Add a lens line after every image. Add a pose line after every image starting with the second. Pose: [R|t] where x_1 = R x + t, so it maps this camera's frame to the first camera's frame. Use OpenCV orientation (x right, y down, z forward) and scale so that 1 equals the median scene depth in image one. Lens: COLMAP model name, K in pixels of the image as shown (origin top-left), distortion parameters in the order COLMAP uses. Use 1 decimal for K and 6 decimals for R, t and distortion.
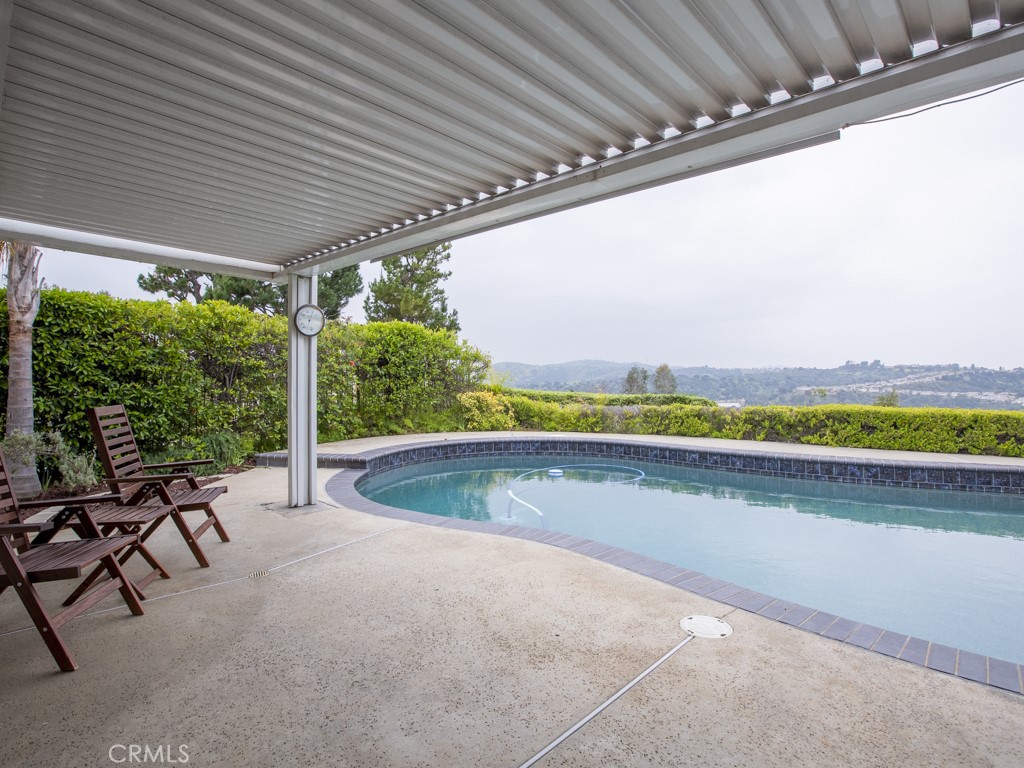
lens RADIAL K [[539.7, 0, 513.3], [0, 539.7, 369.0], [0, 0, 1]] dist [-0.029937, 0.000339]
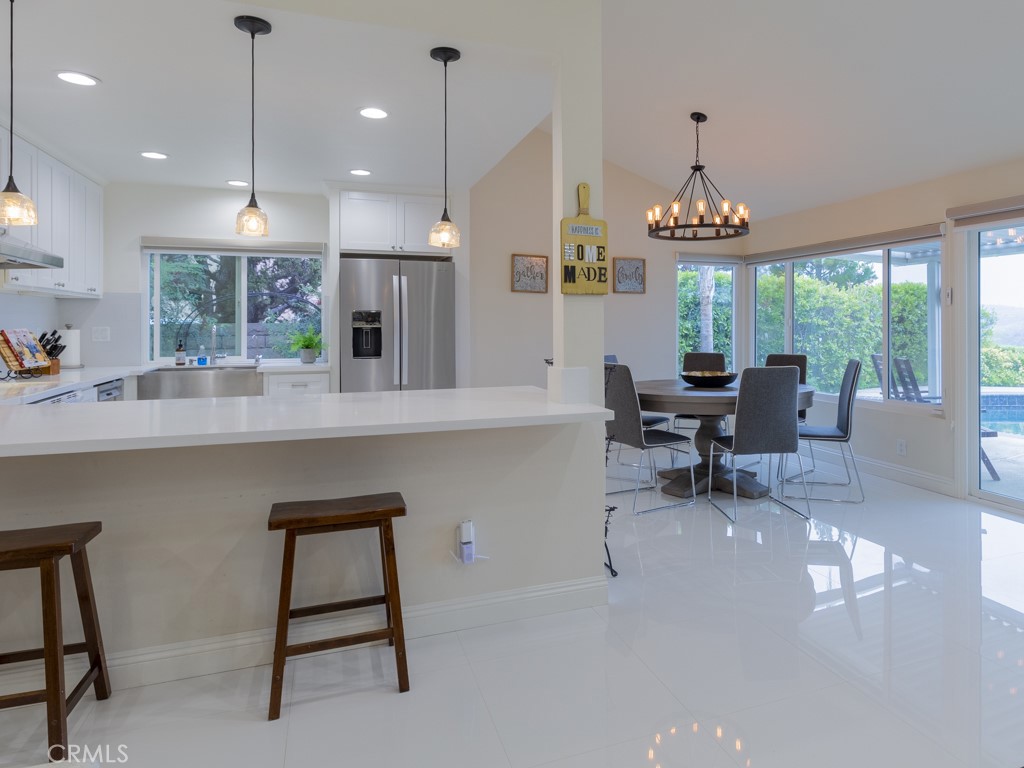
lens RADIAL K [[624.2, 0, 576.9], [0, 624.2, 322.7], [0, 0, 1]] dist [-0.008655, -0.000433]
pose [[0.904458, 0.001709, -0.426560, -0.304100], [0.001656, 0.999970, 0.007518, -0.017767], [0.426560, -0.007506, 0.904428, -0.457586]]
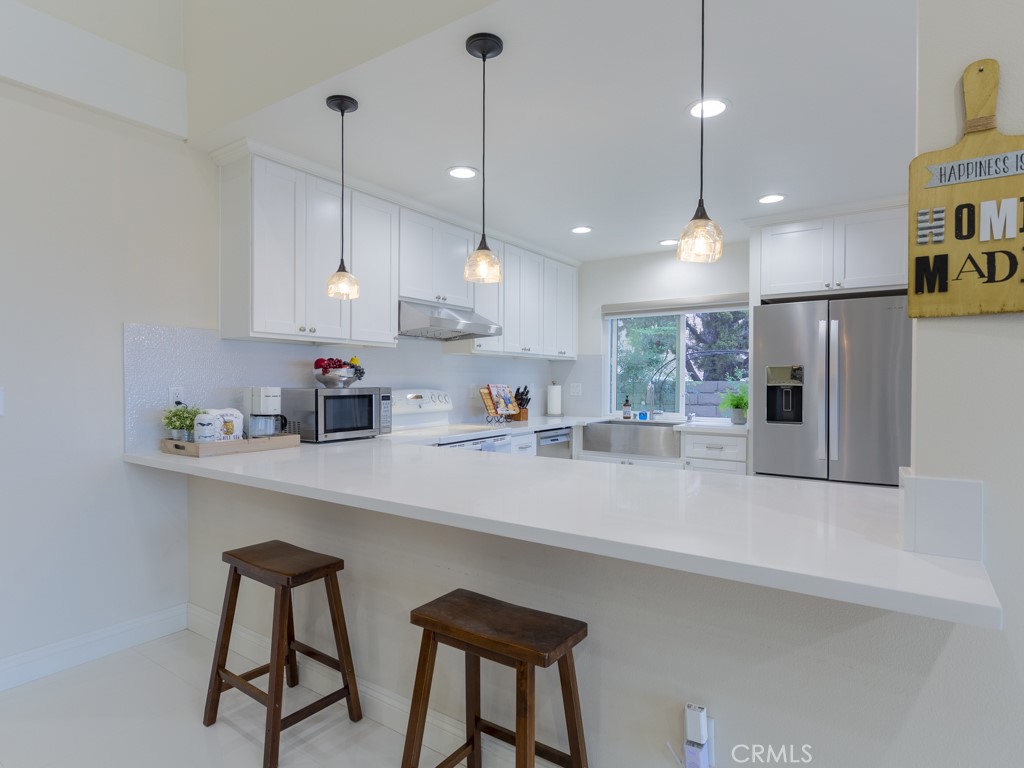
lens RADIAL K [[570.5, 0, 508.9], [0, 570.5, 387.4], [0, 0, 1]] dist [-0.005615, 0.002934]
pose [[0.143554, 0.014580, -0.989535, -0.323927], [0.003822, 0.999876, 0.015287, -0.015975], [0.989635, -0.005976, 0.143480, -0.296403]]
